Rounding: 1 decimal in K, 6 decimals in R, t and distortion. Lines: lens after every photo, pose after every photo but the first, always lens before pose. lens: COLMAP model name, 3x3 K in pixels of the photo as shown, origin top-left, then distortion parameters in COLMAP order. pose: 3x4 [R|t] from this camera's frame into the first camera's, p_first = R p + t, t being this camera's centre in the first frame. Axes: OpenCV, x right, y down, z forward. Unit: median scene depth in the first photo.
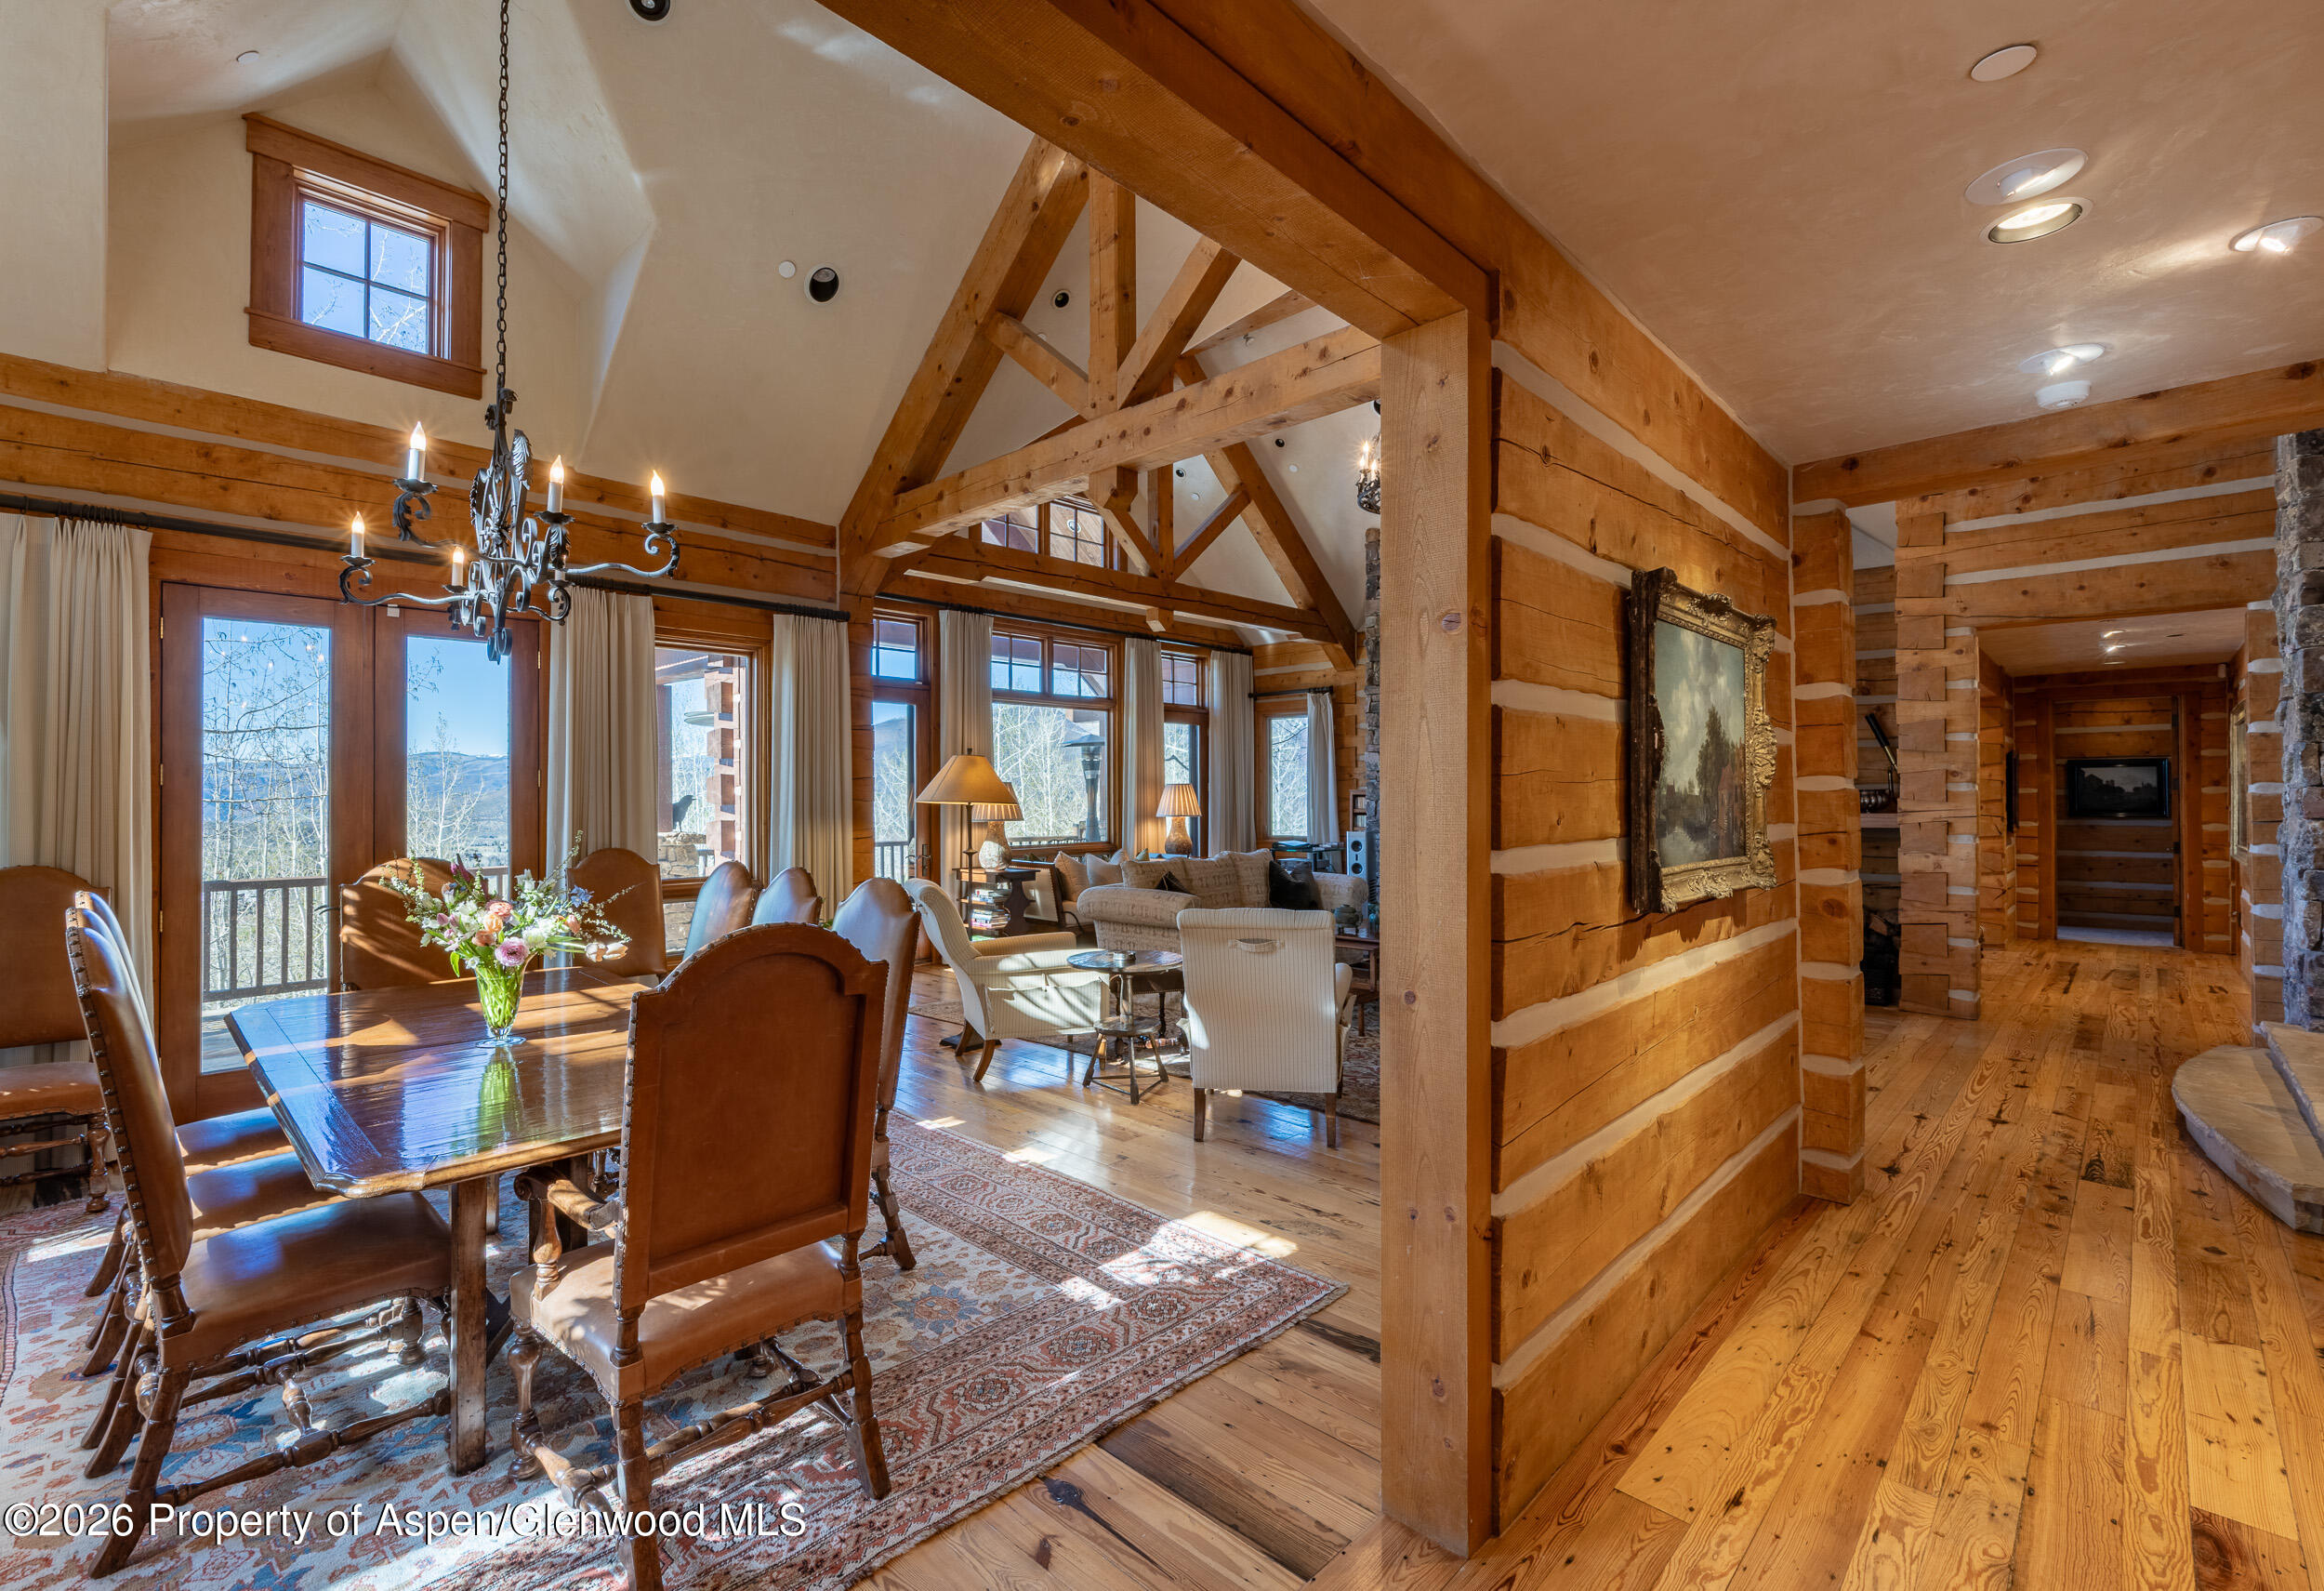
lens RADIAL K [[1008.5, 0, 1168.4], [0, 1008.5, 792.5], [0, 0, 1]] dist [-0.013655, -0.000069]
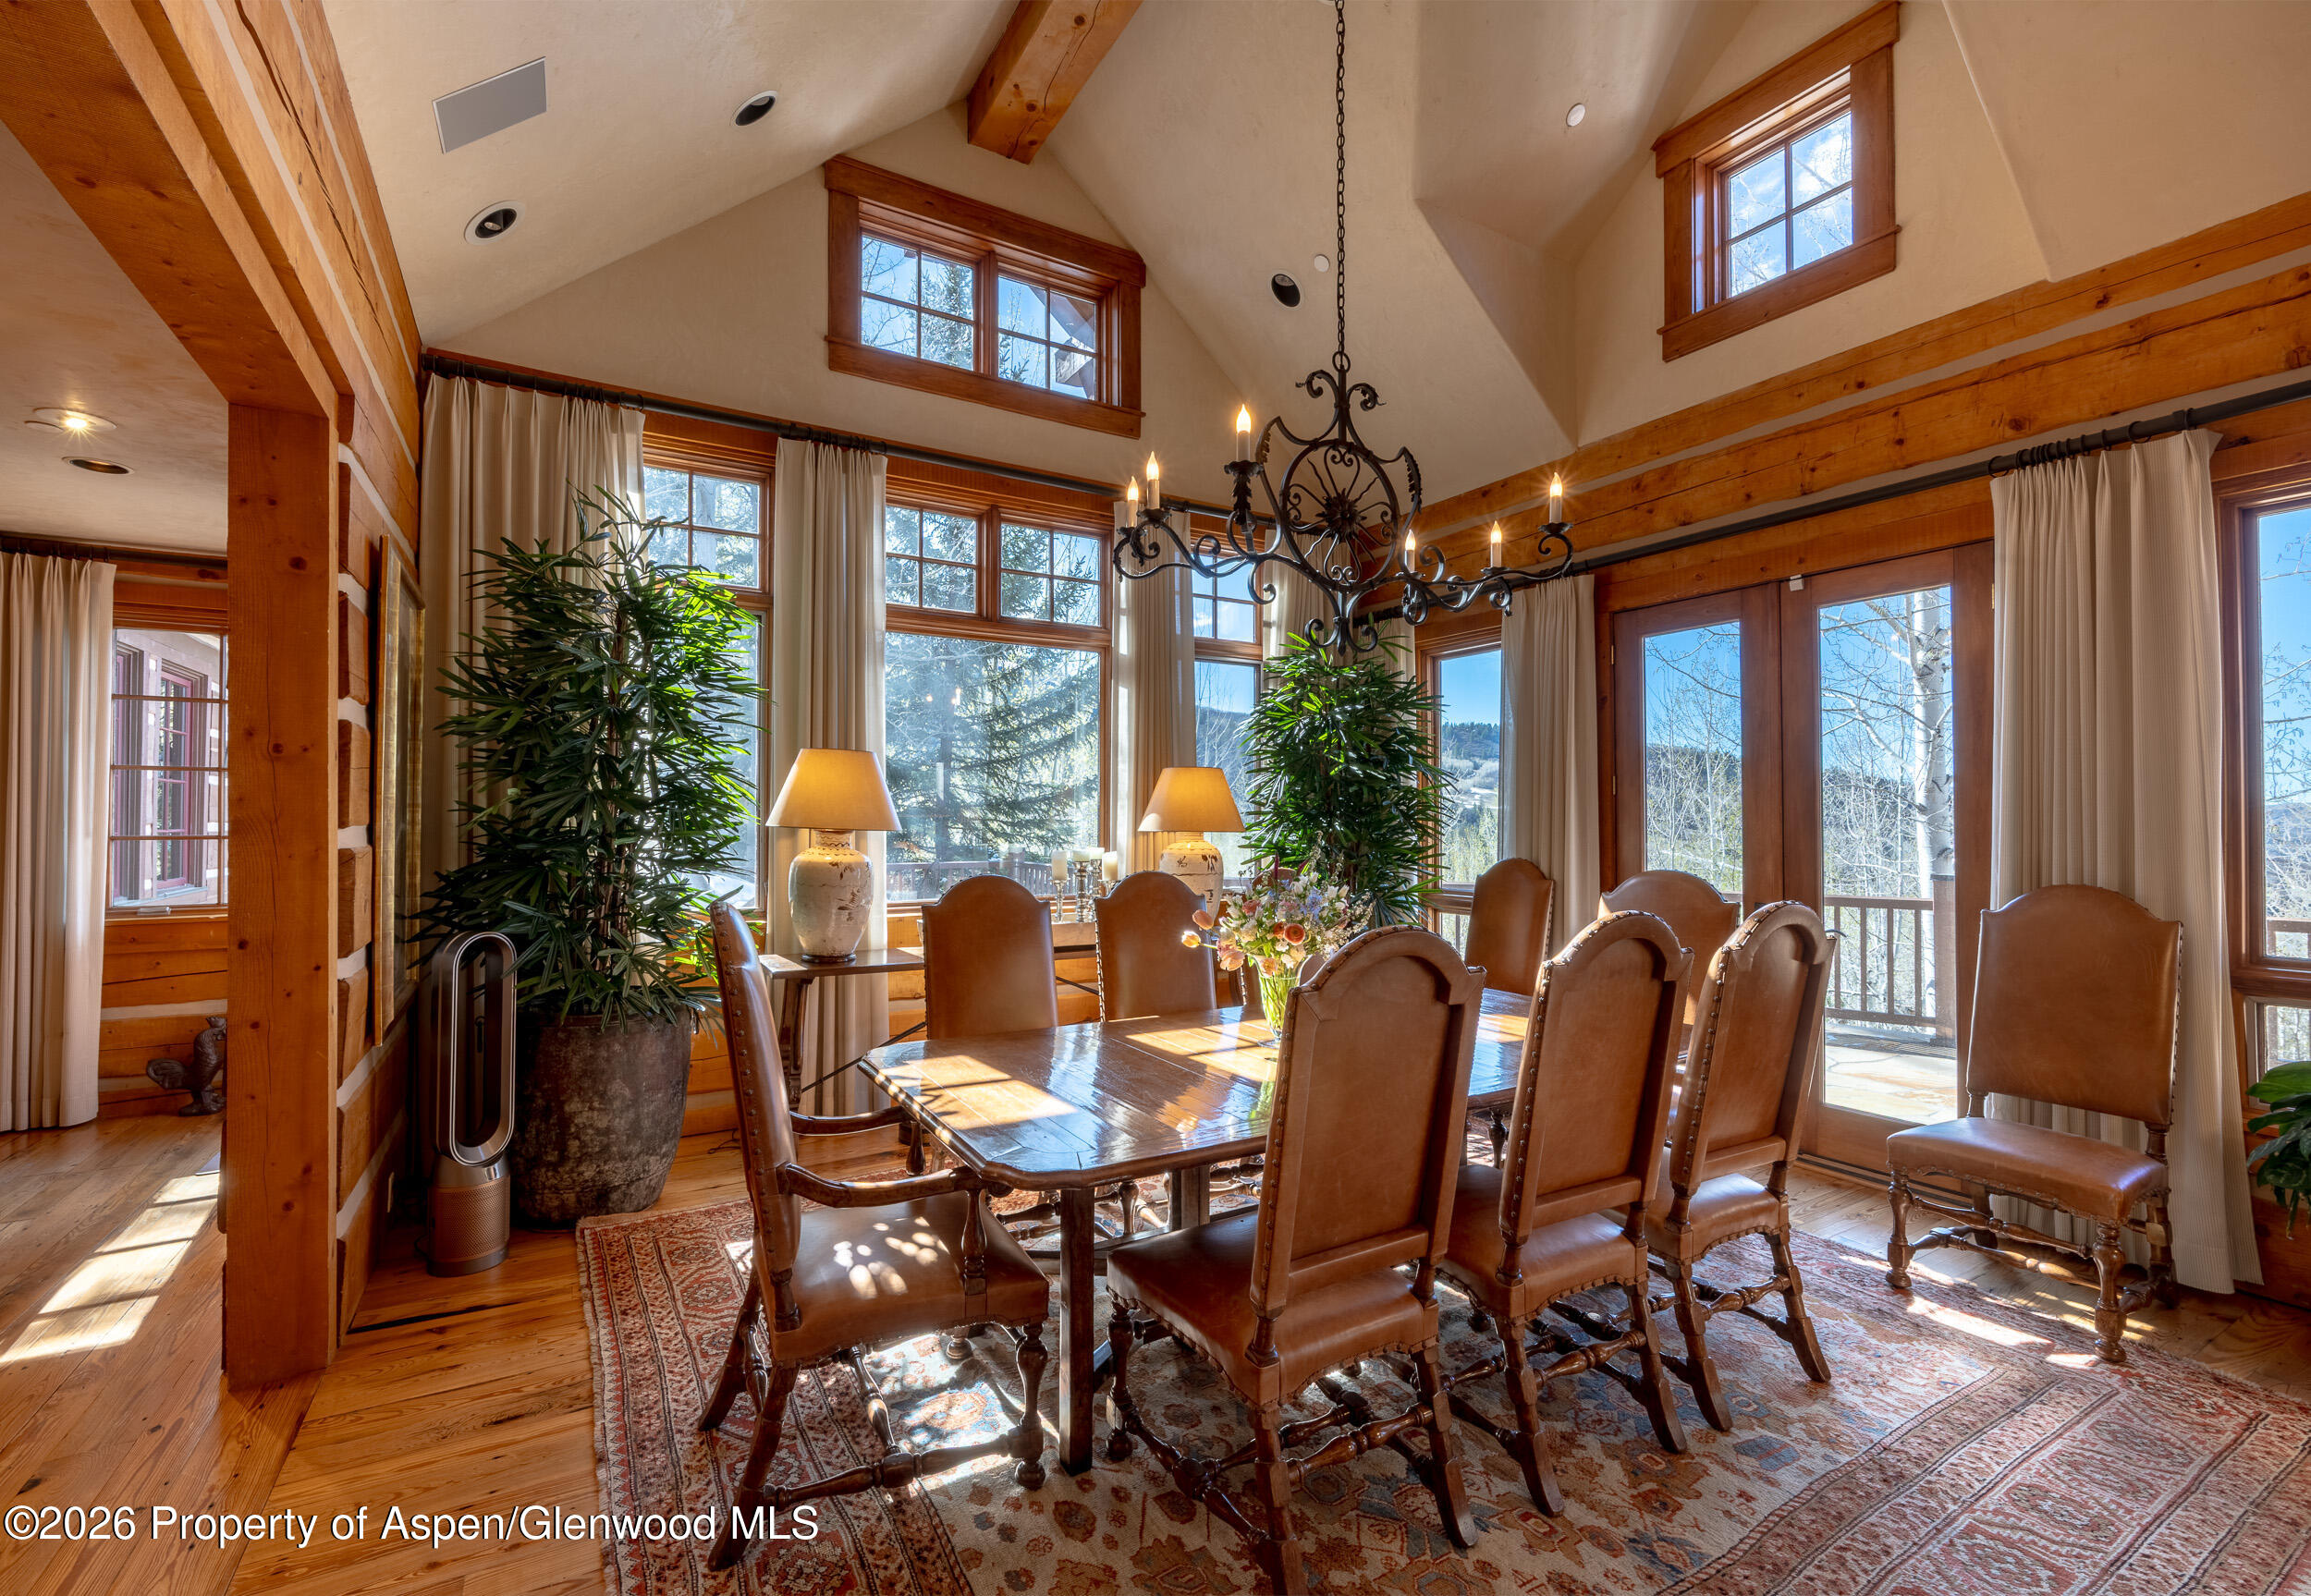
lens RADIAL K [[991.3, 0, 1155.5], [0, 991.3, 798.0], [0, 0, 1]] dist [-0.005150, -0.000451]
pose [[-0.295792, -0.016526, -0.955109, 0.097258], [0.003713, 0.999823, -0.018450, 0.006791], [0.955245, -0.009004, -0.295678, 0.403275]]
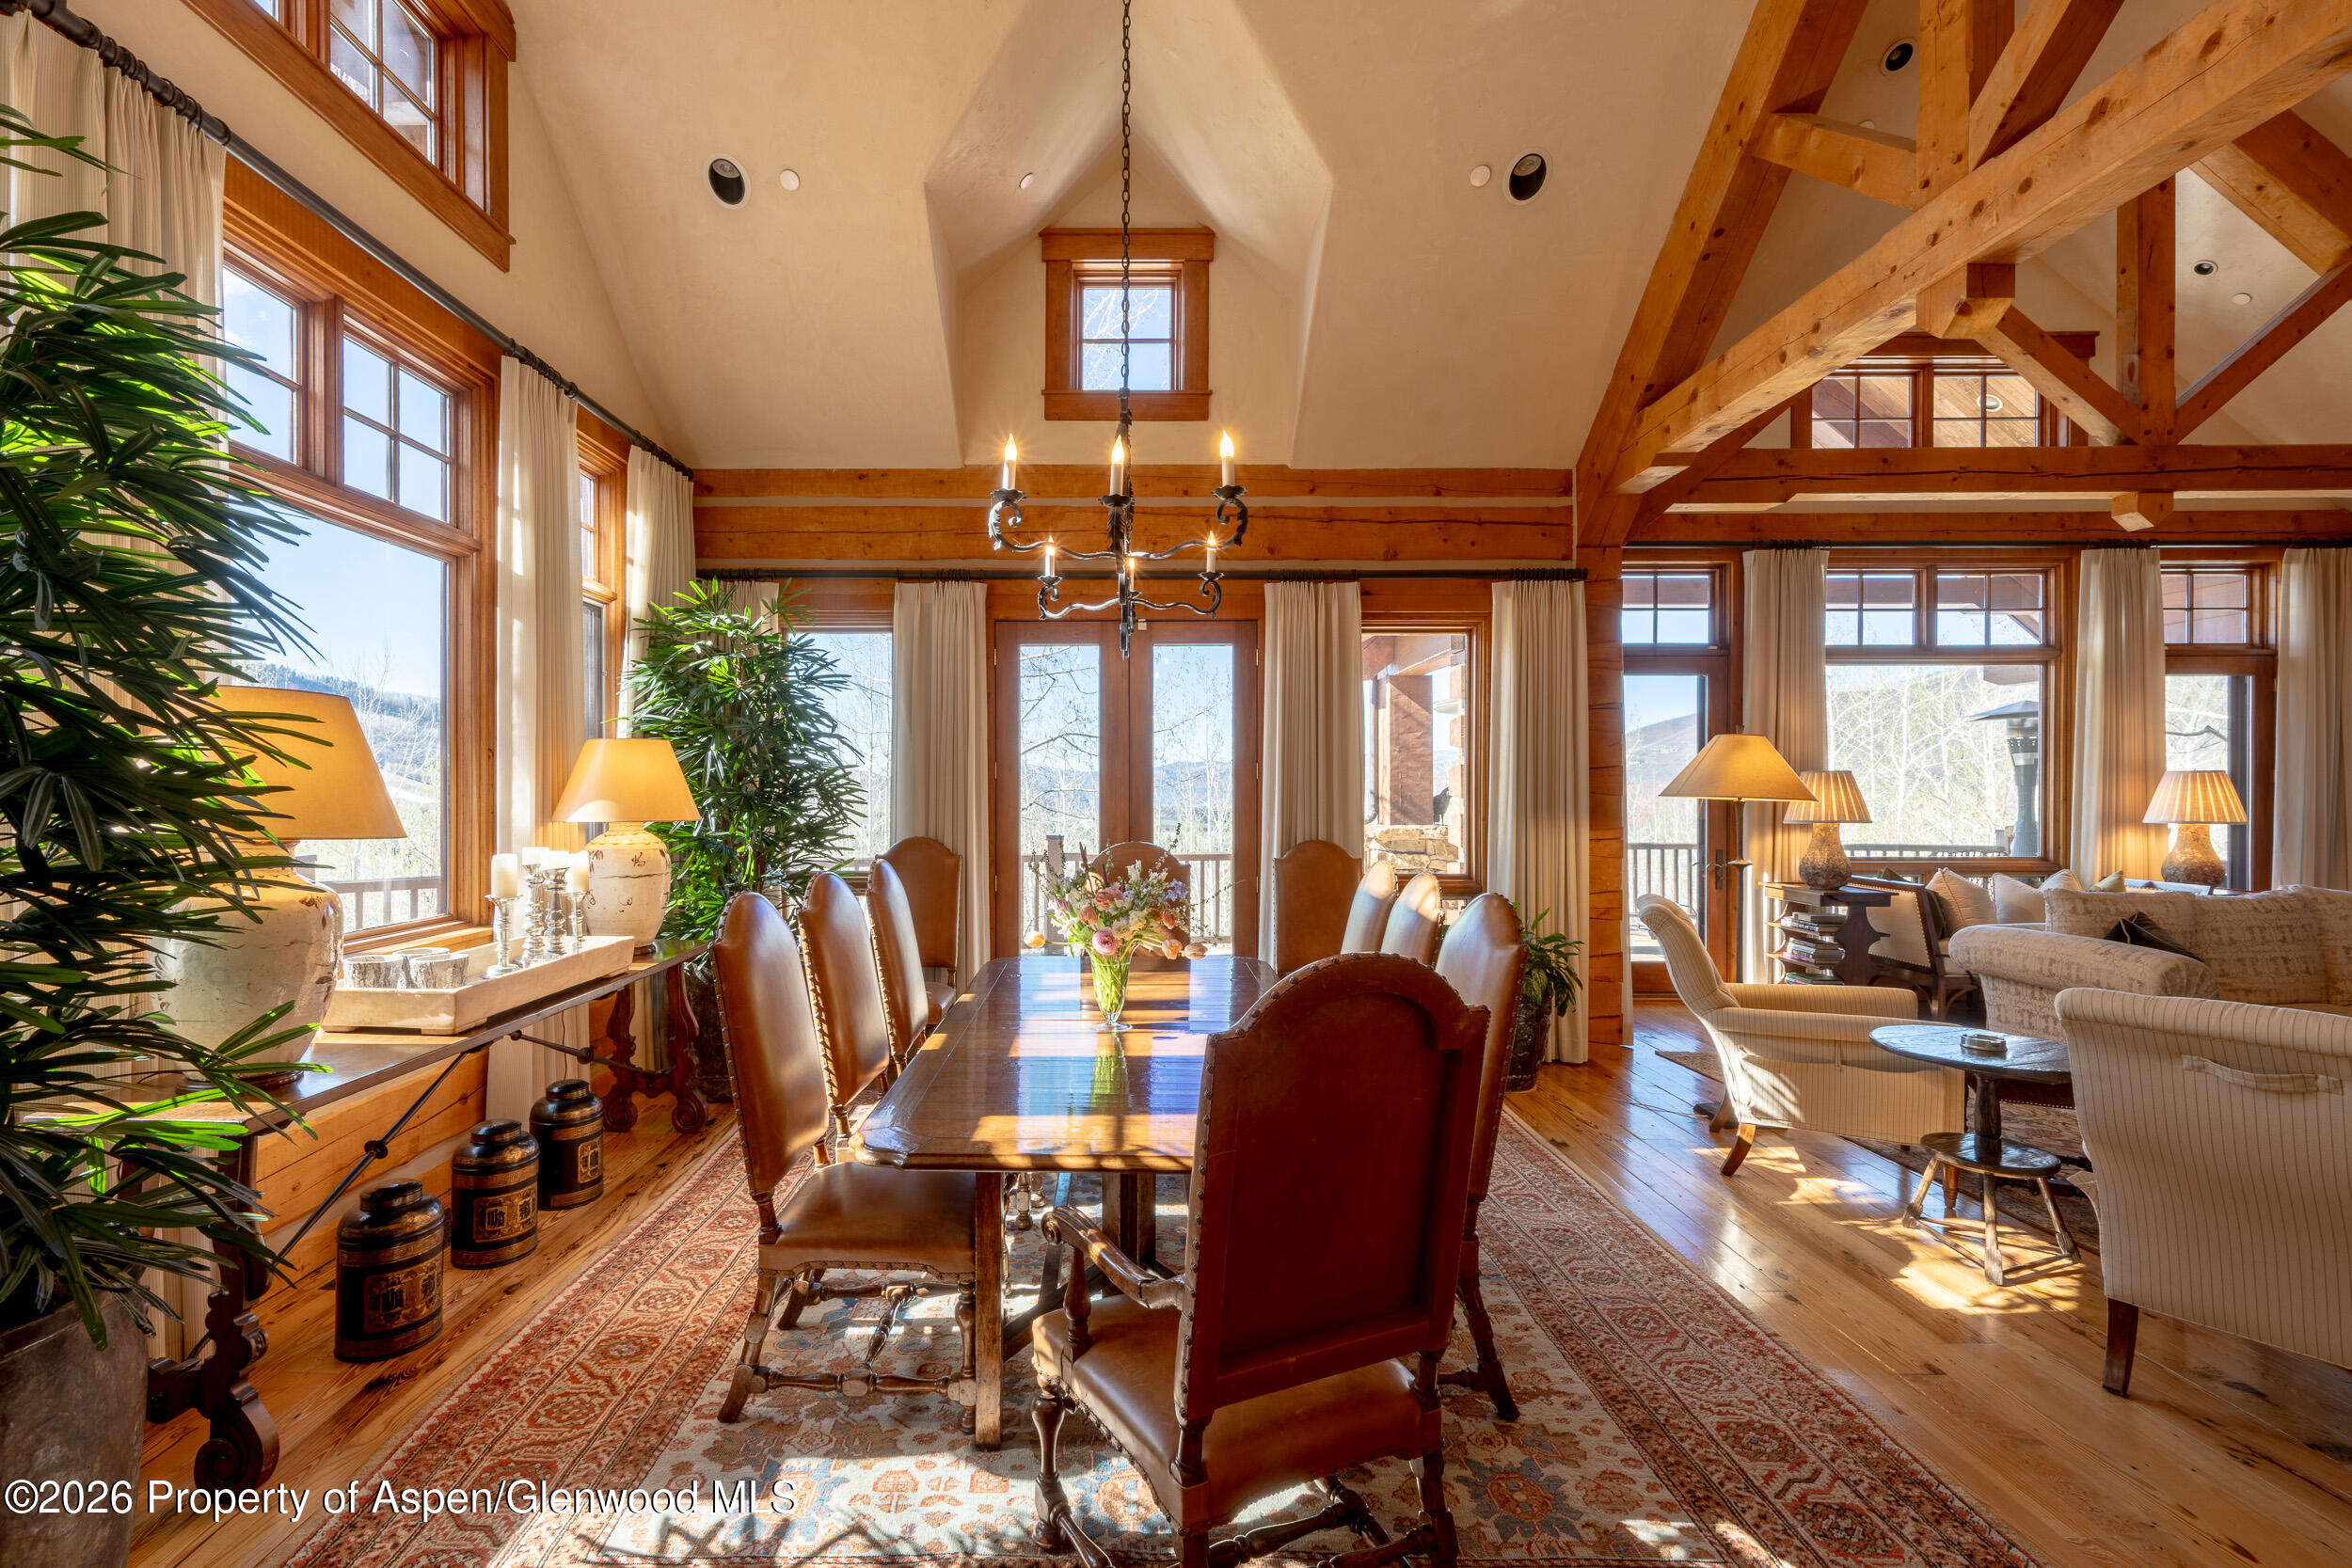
lens RADIAL K [[1037.0, 0, 1099.9], [0, 1037.0, 798.2], [0, 0, 1]] dist [-0.003352, -0.000158]
pose [[0.672754, 0.010289, -0.739795, 0.036627], [-0.000417, 0.999908, 0.013527, -0.000121], [0.739867, -0.008792, 0.672696, 0.093233]]
